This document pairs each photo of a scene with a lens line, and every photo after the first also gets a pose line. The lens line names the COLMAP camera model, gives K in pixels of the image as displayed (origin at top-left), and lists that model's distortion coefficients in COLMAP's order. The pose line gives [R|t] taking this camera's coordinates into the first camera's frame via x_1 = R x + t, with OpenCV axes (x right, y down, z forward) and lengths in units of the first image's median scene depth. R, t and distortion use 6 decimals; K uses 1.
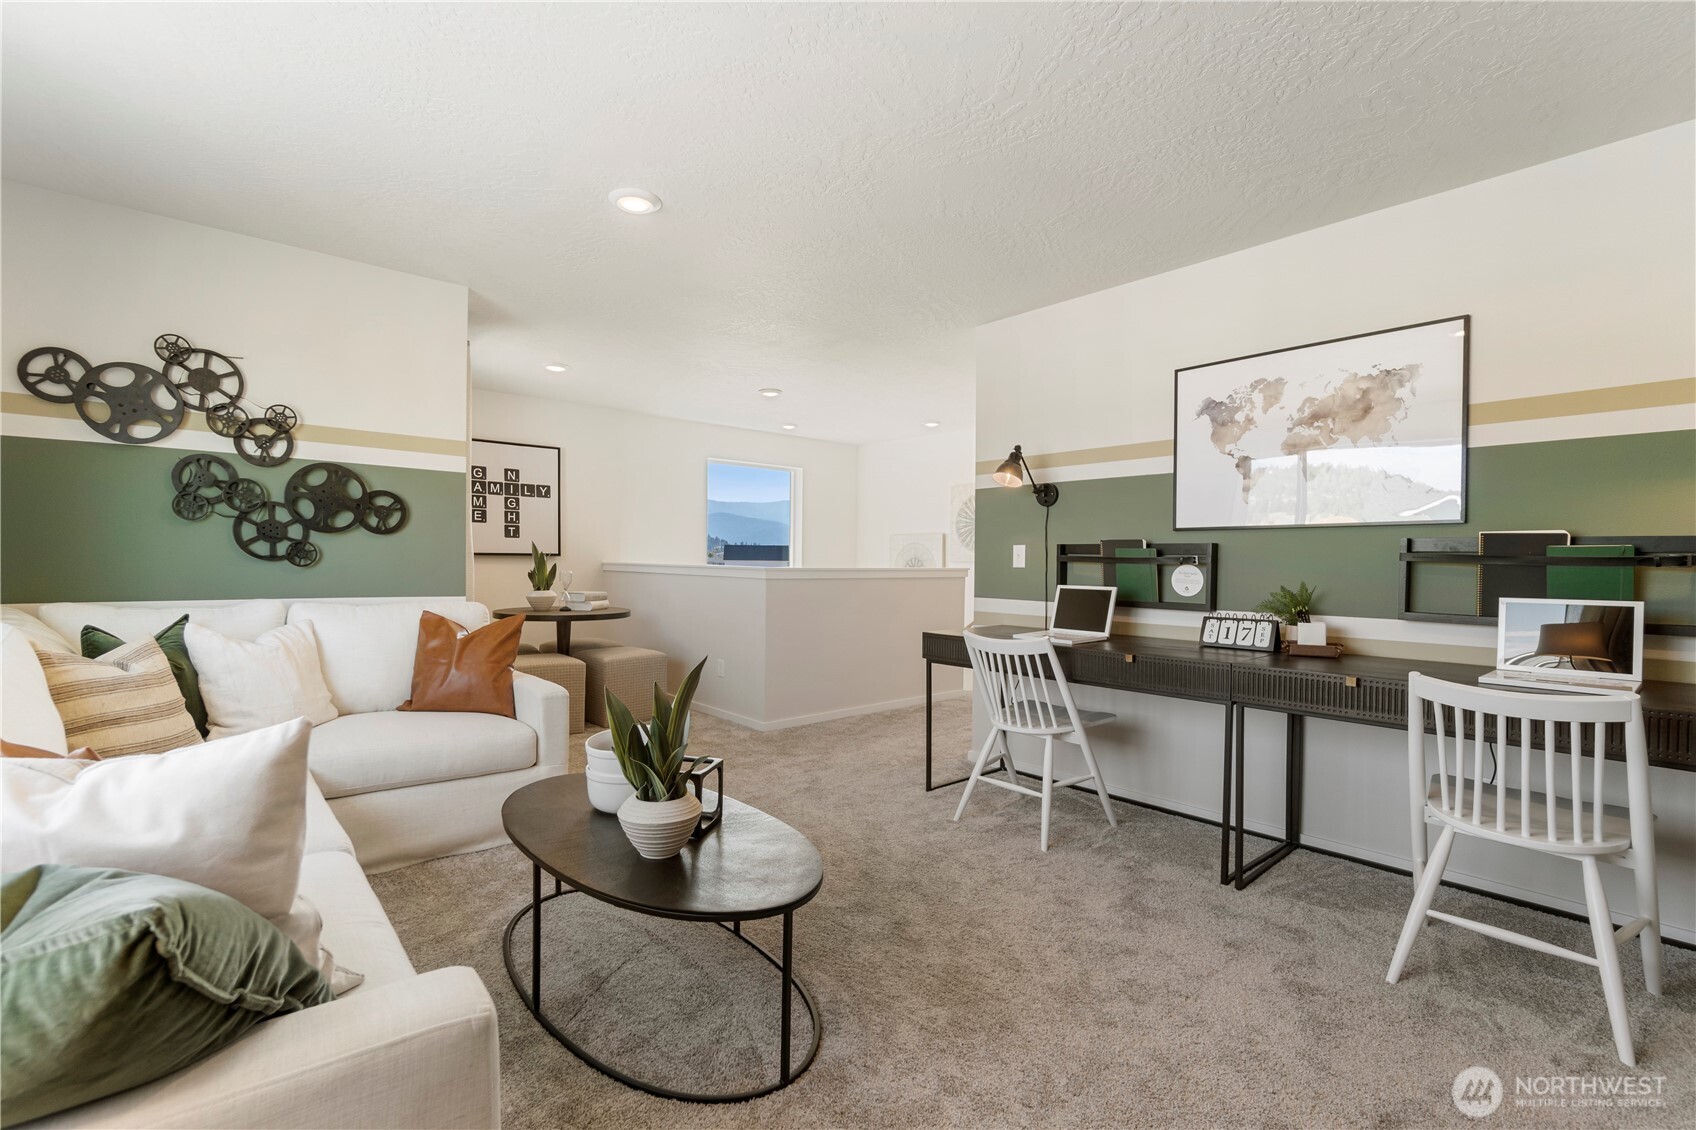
lens RADIAL K [[742.3, 0, 845.7], [0, 742.3, 568.3], [0, 0, 1]] dist [-0.010471, 0.001010]
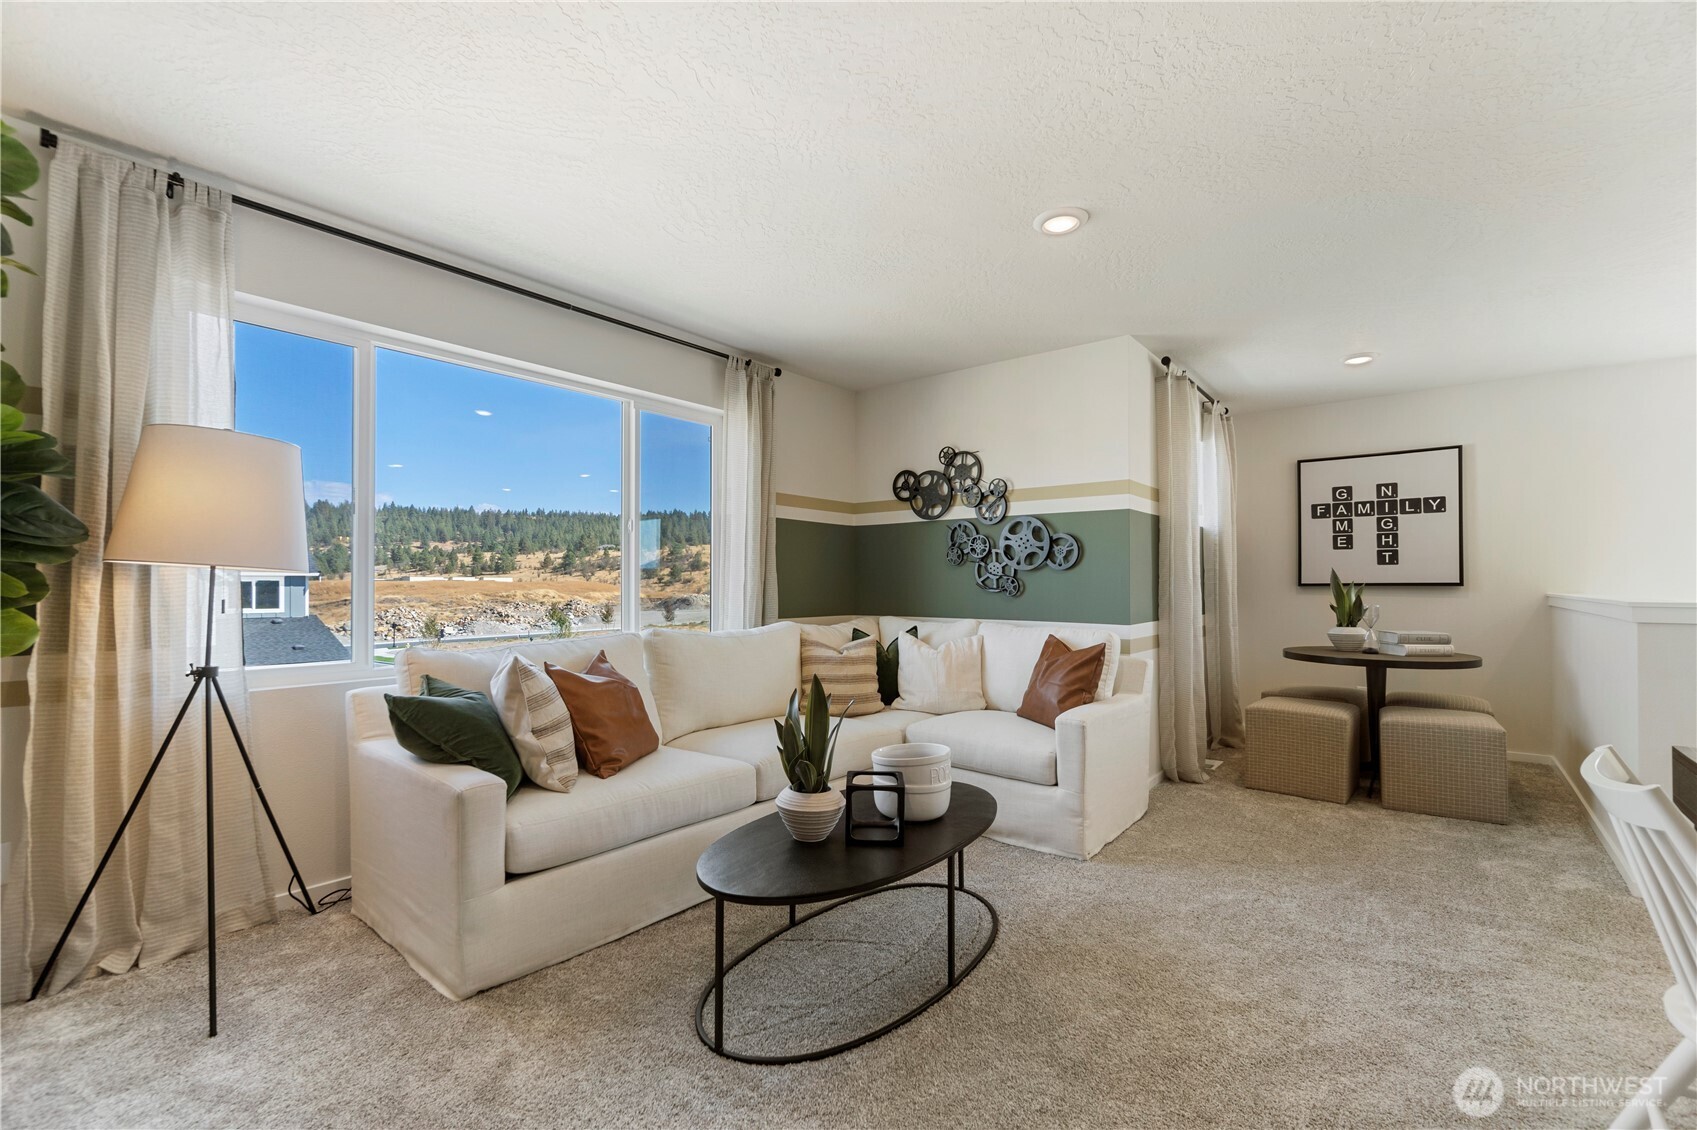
lens RADIAL K [[742.8, 0, 849.4], [0, 742.8, 578.0], [0, 0, 1]] dist [-0.010471, 0.001010]
pose [[0.150855, -0.021792, -0.988316, 0.624130], [-0.009517, 0.999679, -0.023495, -0.001295], [0.988510, 0.012951, 0.150599, 0.583459]]
